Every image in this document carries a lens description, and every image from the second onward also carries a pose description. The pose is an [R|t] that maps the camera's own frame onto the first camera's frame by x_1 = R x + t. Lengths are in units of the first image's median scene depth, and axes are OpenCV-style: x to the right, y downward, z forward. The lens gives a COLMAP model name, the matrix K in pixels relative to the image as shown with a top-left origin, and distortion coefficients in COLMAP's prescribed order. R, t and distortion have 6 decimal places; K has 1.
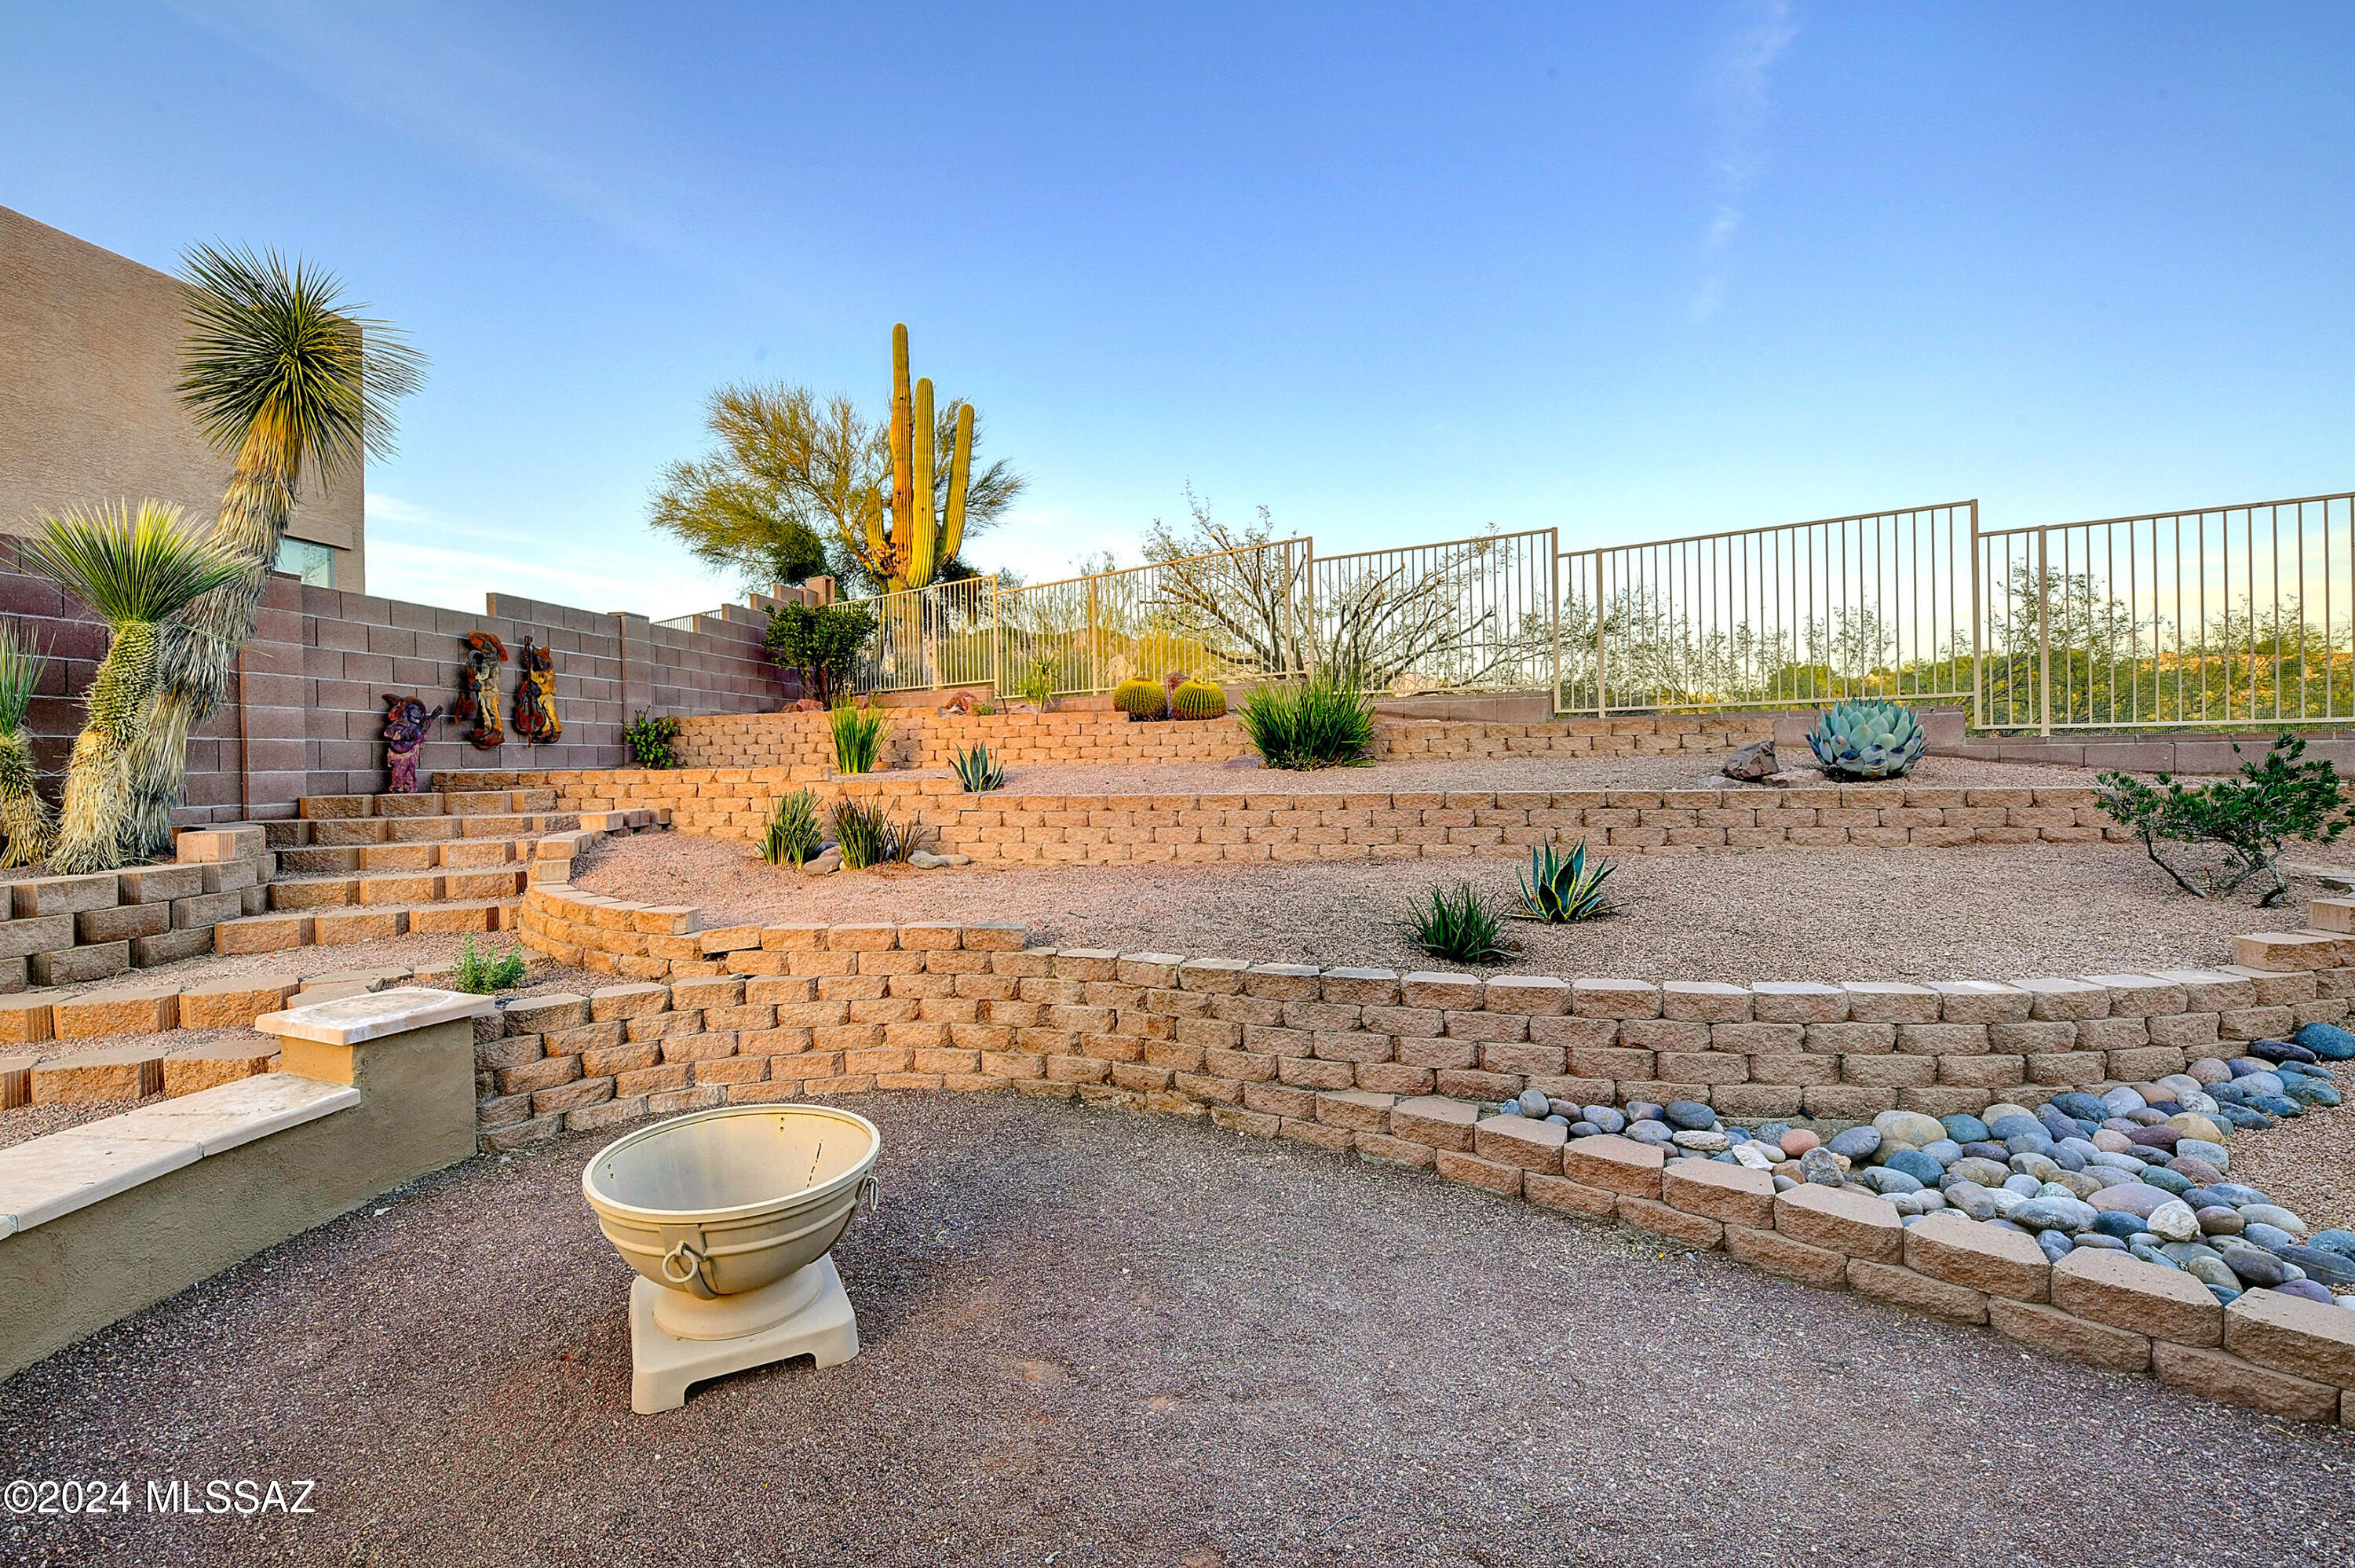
lens RADIAL K [[1056.4, 0, 1065.2], [0, 1056.4, 742.8], [0, 0, 1]] dist [-0.012780, -0.000463]
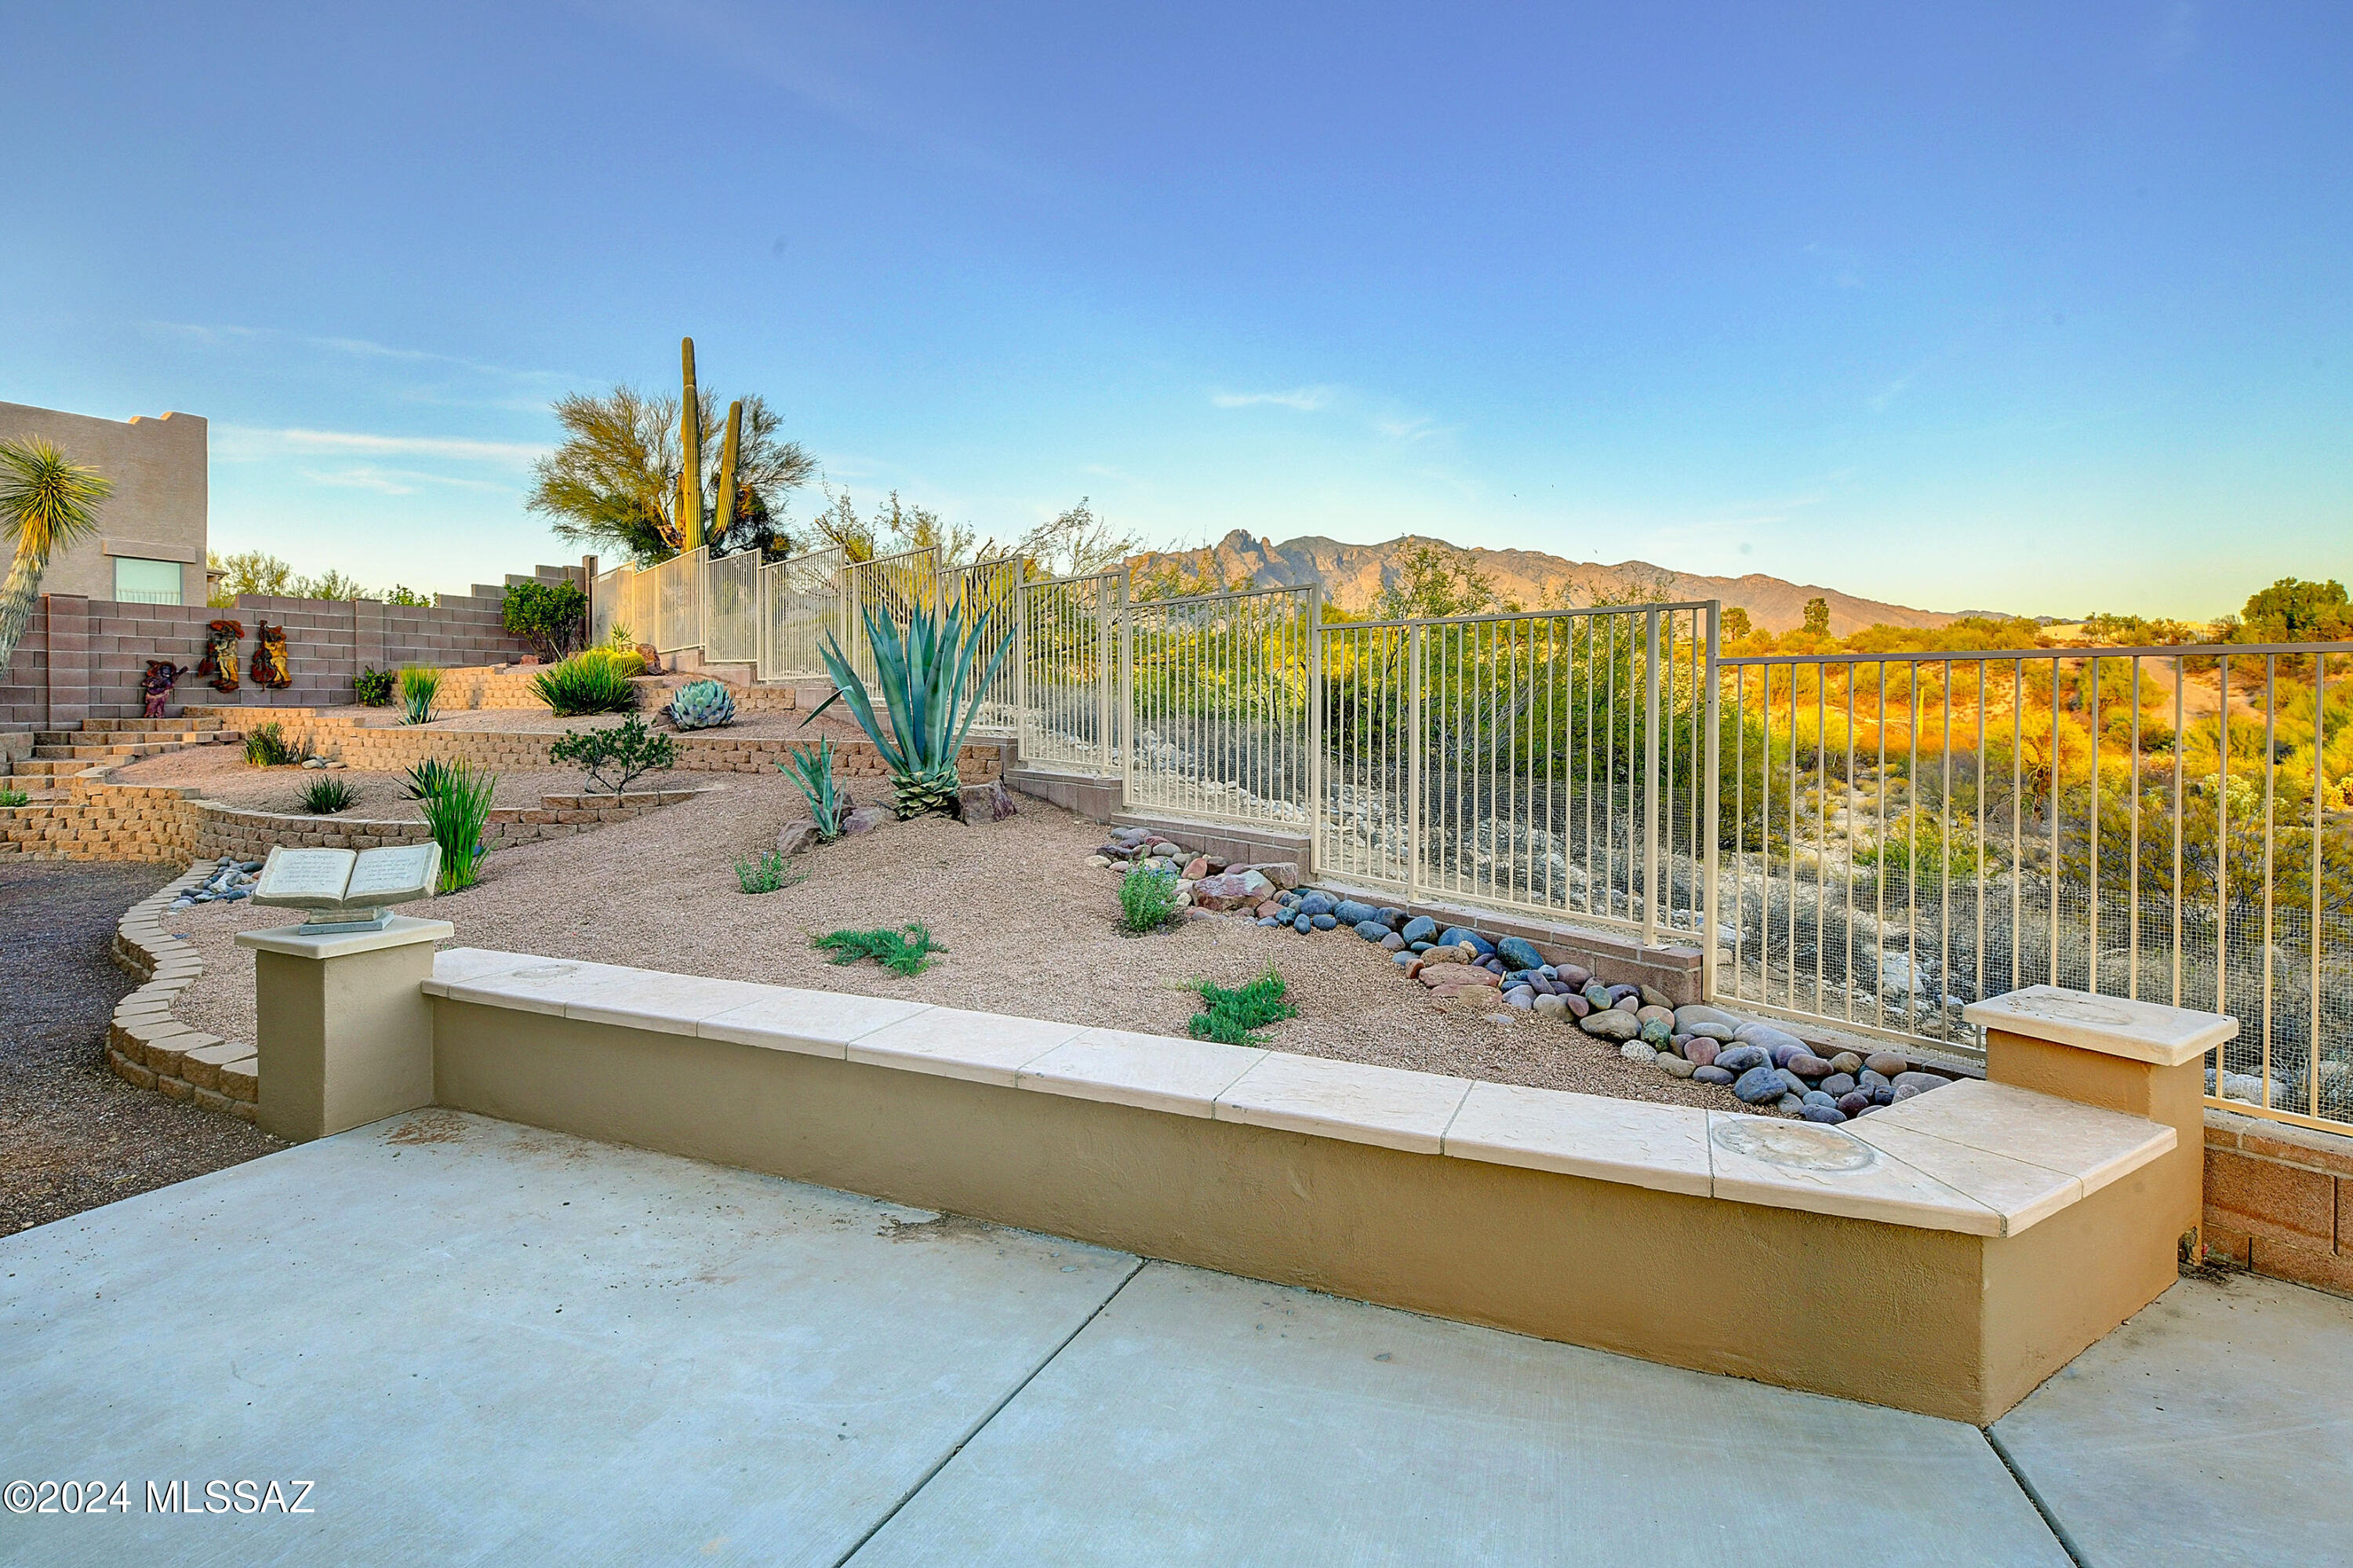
lens RADIAL K [[1253.5, 0, 1014.1], [0, 1253.5, 650.5], [0, 0, 1]] dist [-0.022202, 0.000827]
pose [[0.951162, 0.006356, -0.308626, 1.633380], [-0.012080, 0.999789, -0.016641, -0.056353], [0.308455, 0.019556, 0.951038, -0.601312]]
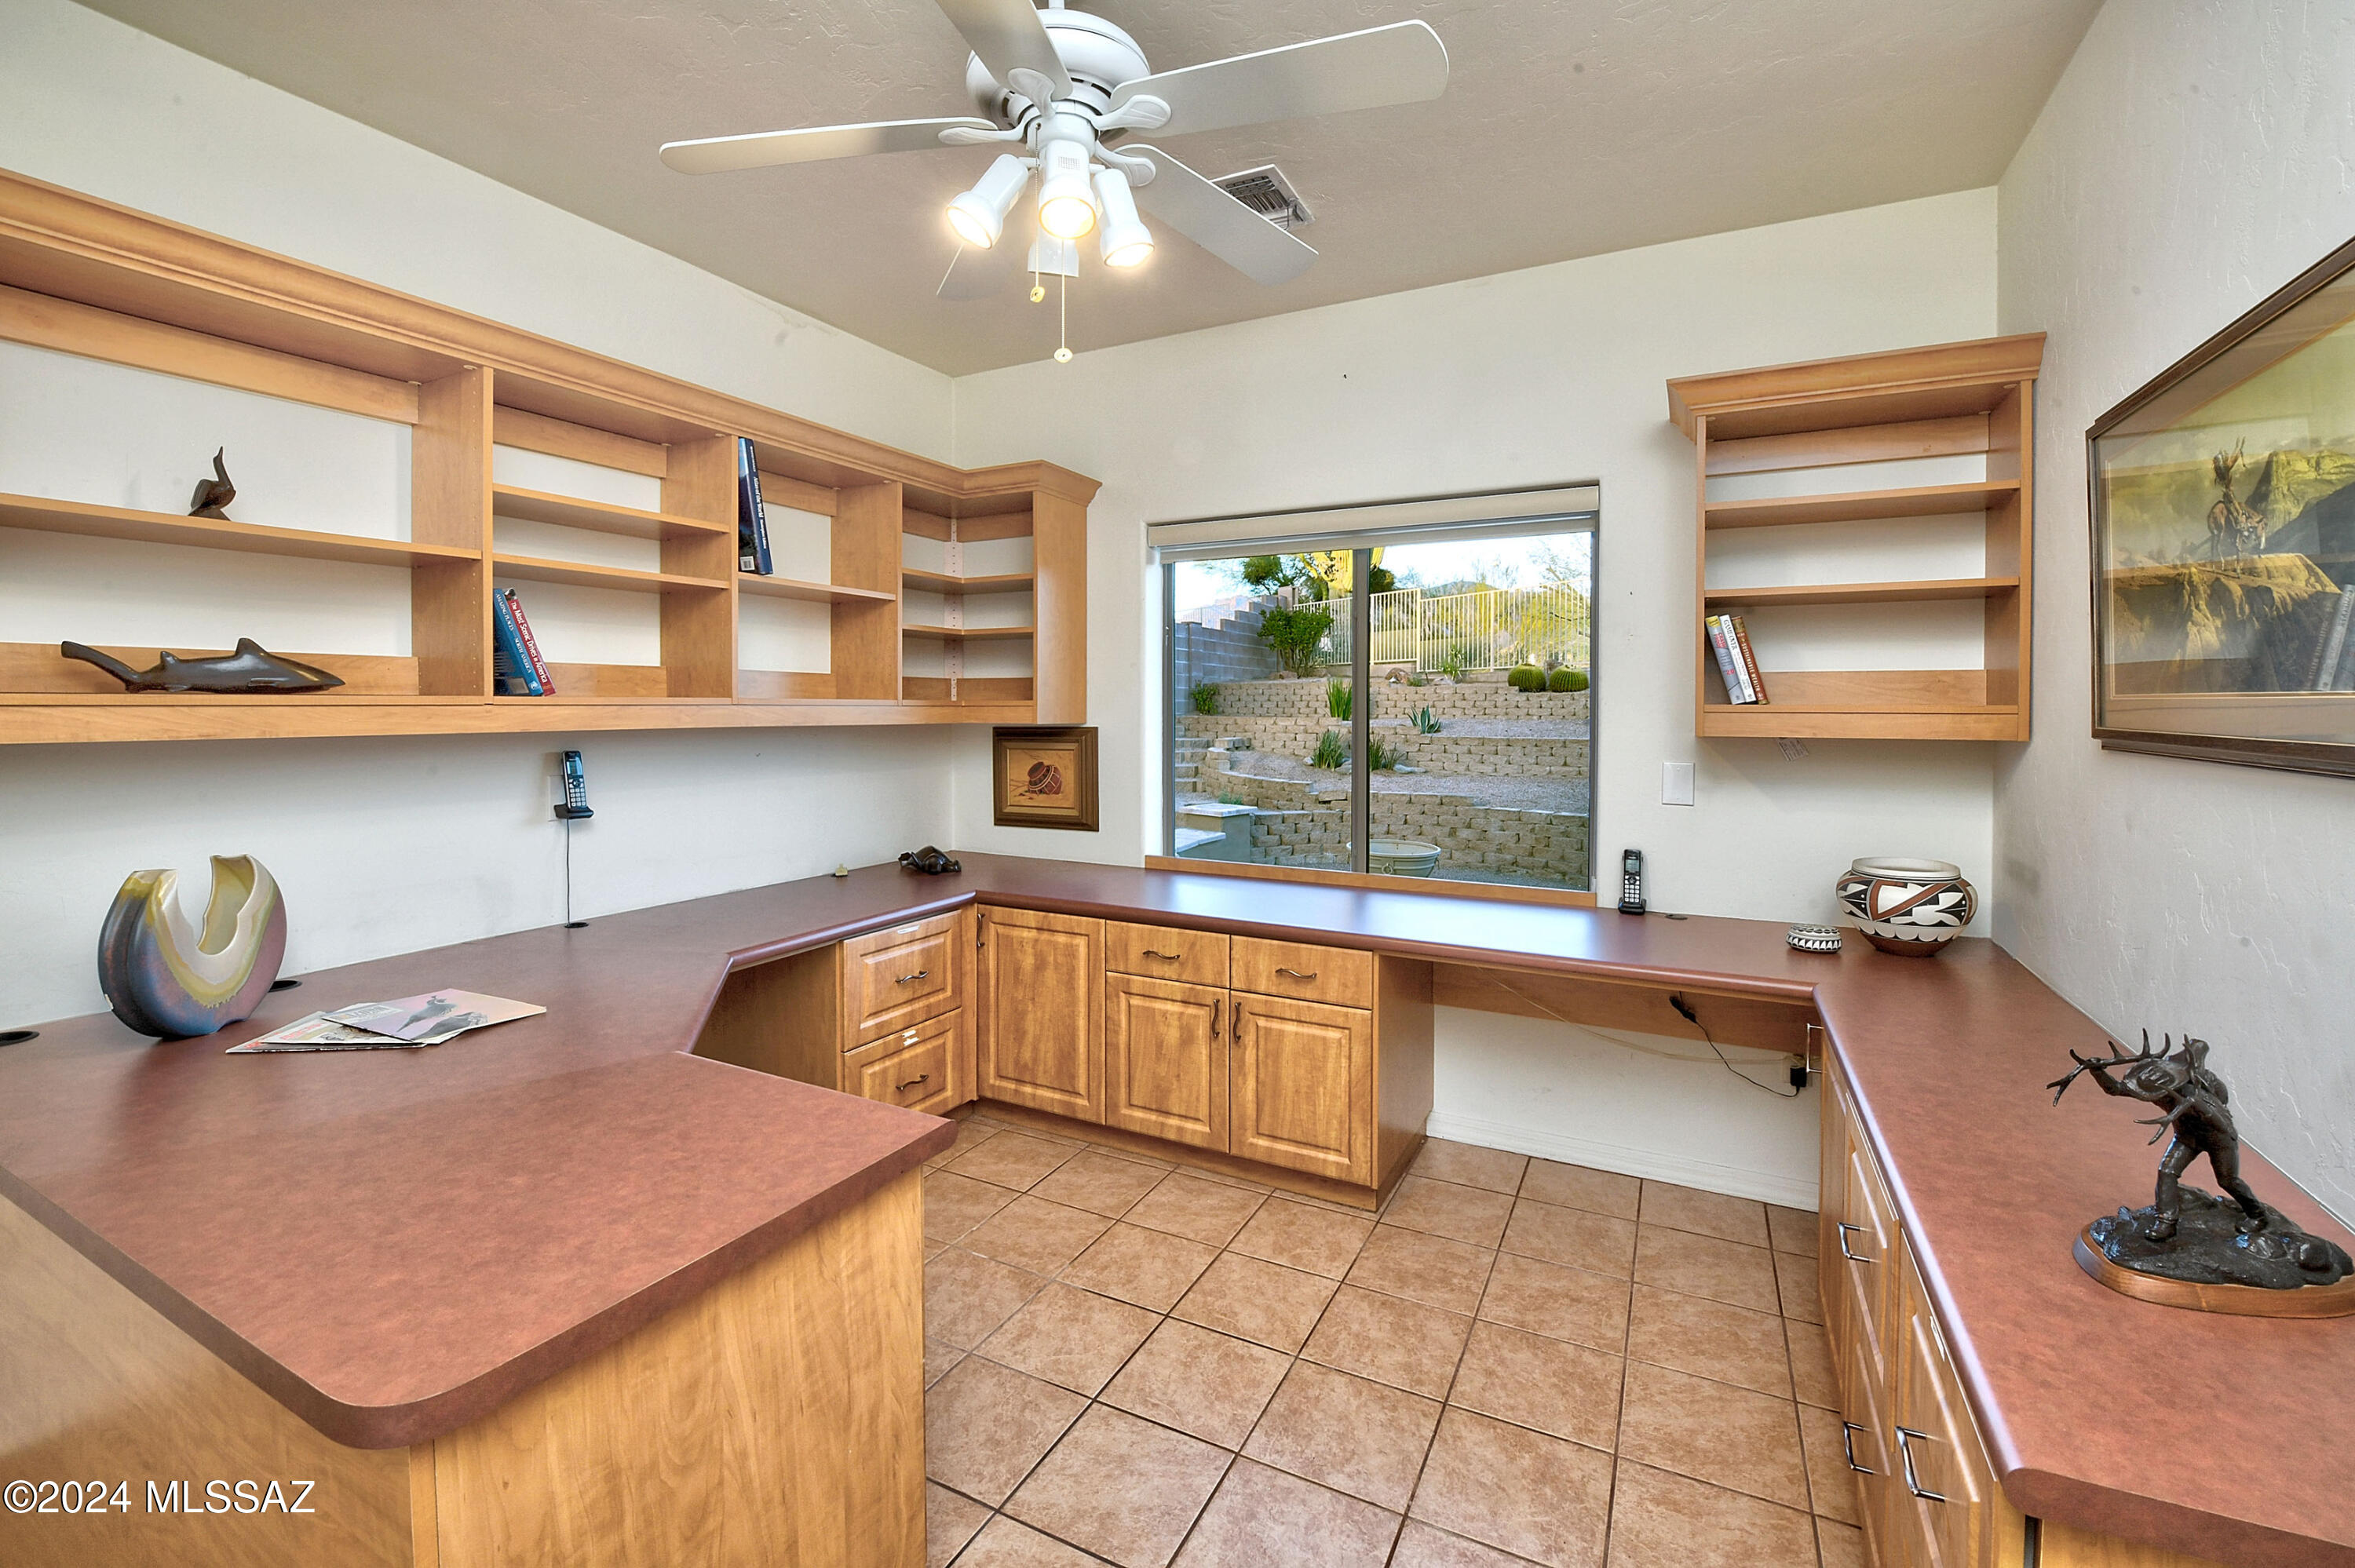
lens RADIAL K [[940.2, 0, 1083.6], [0, 940.2, 710.8], [0, 0, 1]] dist [0.000530, 0.000031]
pose [[0.937486, 0.020777, -0.347402, -0.088030], [-0.012210, 0.999565, 0.026831, -0.032031], [0.347808, -0.020912, 0.937332, -0.793071]]
